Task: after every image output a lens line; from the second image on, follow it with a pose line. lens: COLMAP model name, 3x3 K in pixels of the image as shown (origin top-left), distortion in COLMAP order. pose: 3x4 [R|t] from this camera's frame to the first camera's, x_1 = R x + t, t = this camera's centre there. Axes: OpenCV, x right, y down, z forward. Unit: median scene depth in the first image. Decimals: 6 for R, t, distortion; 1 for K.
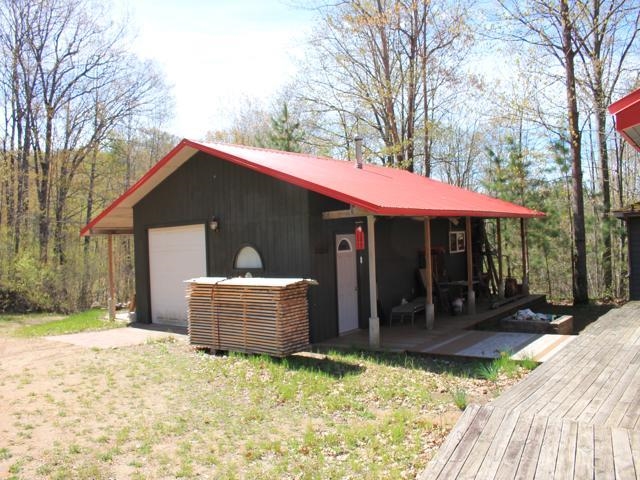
lens RADIAL K [[524.6, 0, 320.0], [0, 524.6, 240.0], [0, 0, 1]] dist [-0.063560, 0.000579]
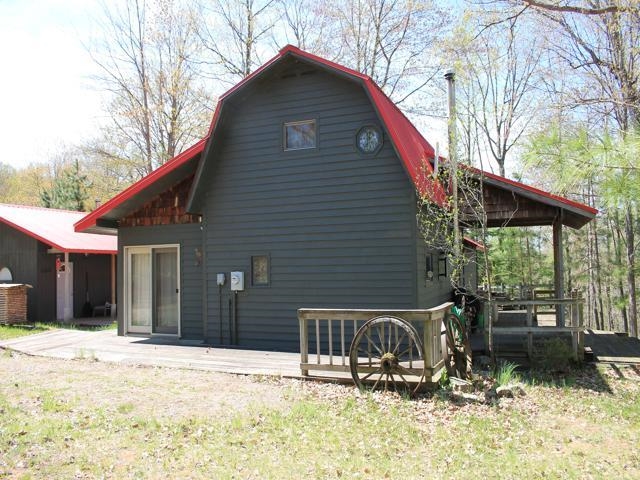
lens RADIAL K [[515.7, 0, 320.2], [0, 515.7, 253.0], [0, 0, 1]] dist [-0.101162, -0.001799]
pose [[0.954779, 0.043413, 0.294130, 0.329936], [-0.031977, 0.998538, -0.043582, 0.003381], [-0.295592, 0.032205, 0.954771, -0.746594]]
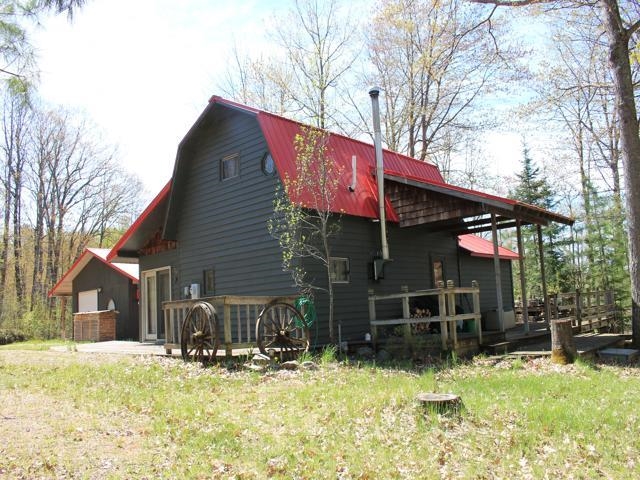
lens RADIAL K [[515.2, 0, 320.0], [0, 515.2, 266.6], [0, 0, 1]] dist [-0.096856, 0.001918]
pose [[0.998795, -0.010782, -0.047874, 0.687141], [0.006782, 0.996531, -0.082943, 0.046562], [0.048602, 0.082518, 0.995404, -0.891894]]
